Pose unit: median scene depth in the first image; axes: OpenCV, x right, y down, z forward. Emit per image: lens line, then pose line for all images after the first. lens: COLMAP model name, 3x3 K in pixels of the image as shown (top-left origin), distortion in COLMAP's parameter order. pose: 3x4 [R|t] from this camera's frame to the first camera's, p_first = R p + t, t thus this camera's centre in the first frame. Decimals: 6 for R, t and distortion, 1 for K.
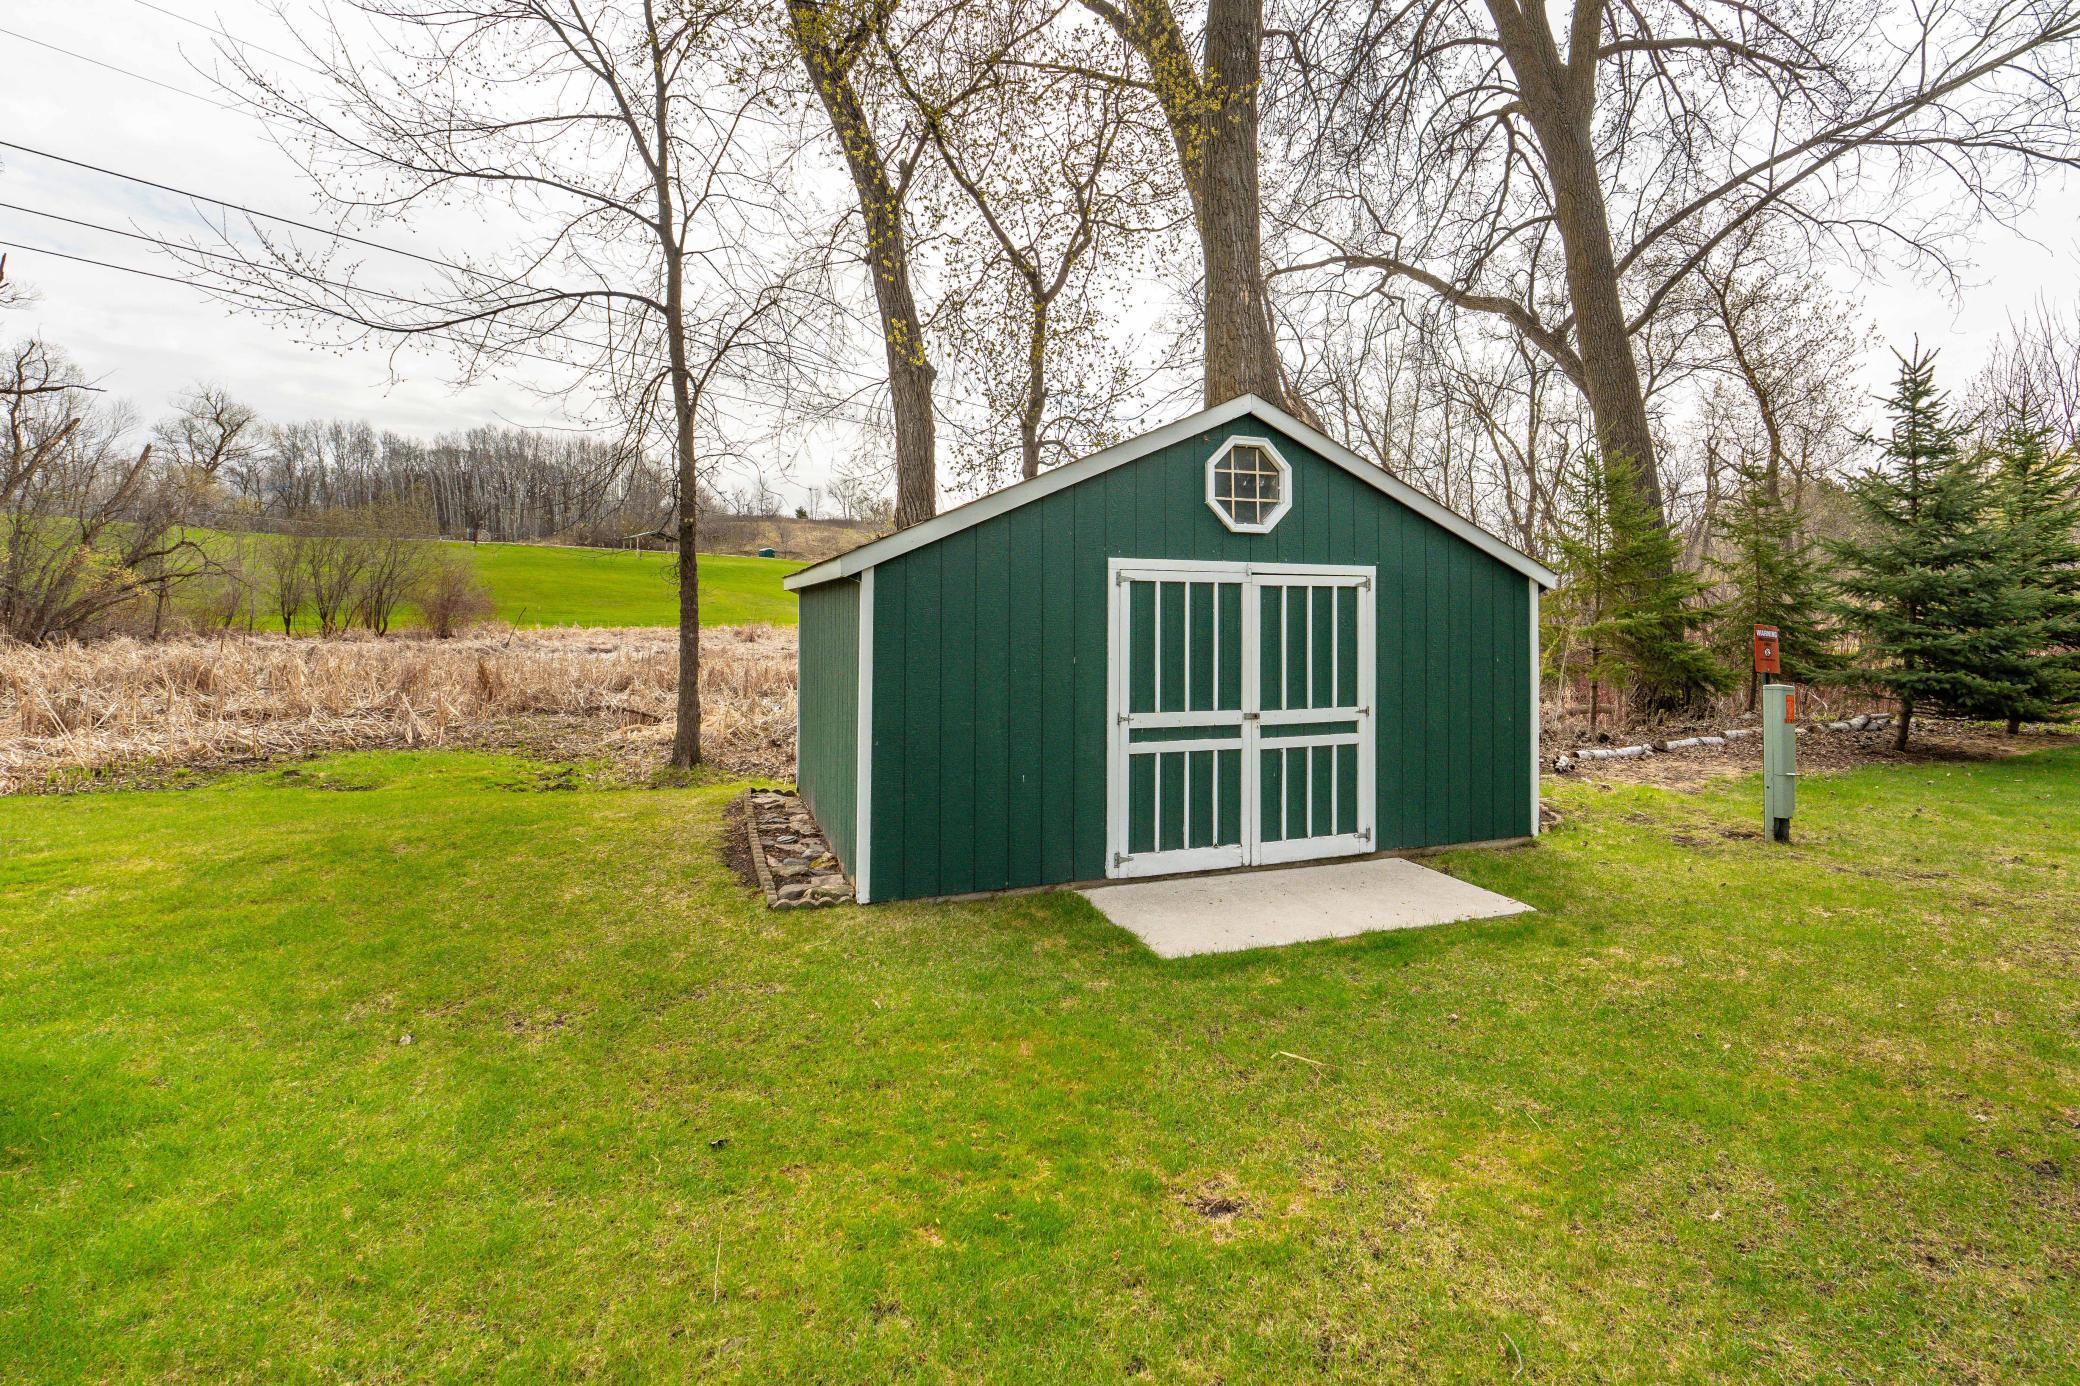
lens RADIAL K [[925.1, 0, 1041.1], [0, 925.1, 590.2], [0, 0, 1]] dist [0.000581, 0.000076]
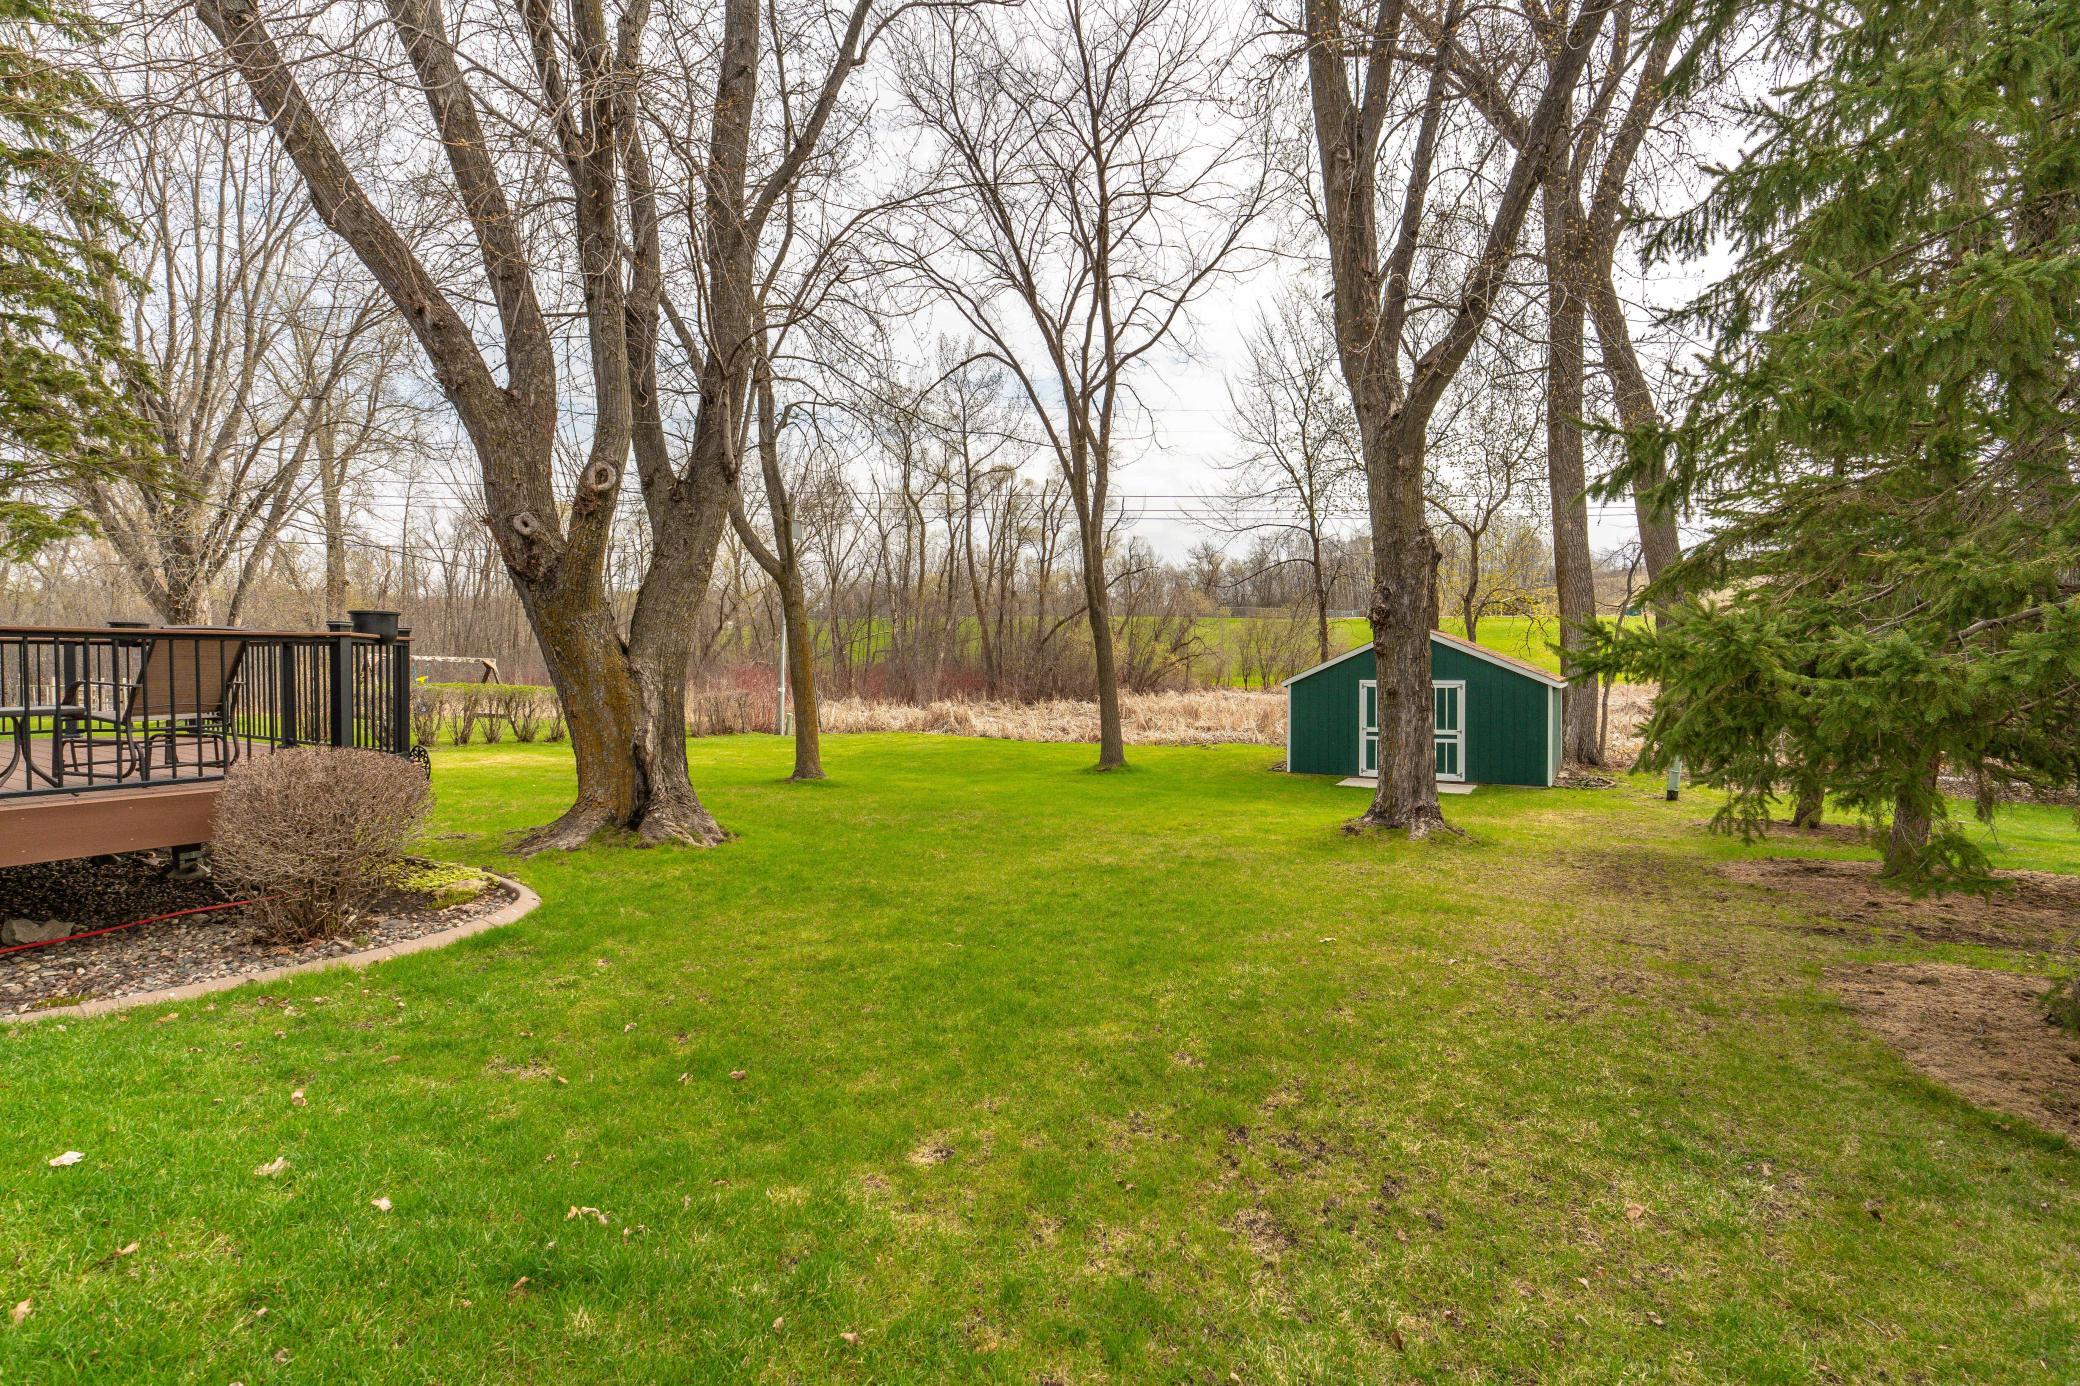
lens RADIAL K [[953.0, 0, 1033.6], [0, 953.0, 690.7], [0, 0, 1]] dist [0.000168, -0.000010]
pose [[0.592657, 0.010899, -0.805381, 1.015429], [0.032505, 0.998770, 0.037435, -0.077560], [0.804799, -0.048365, 0.591574, -0.936526]]
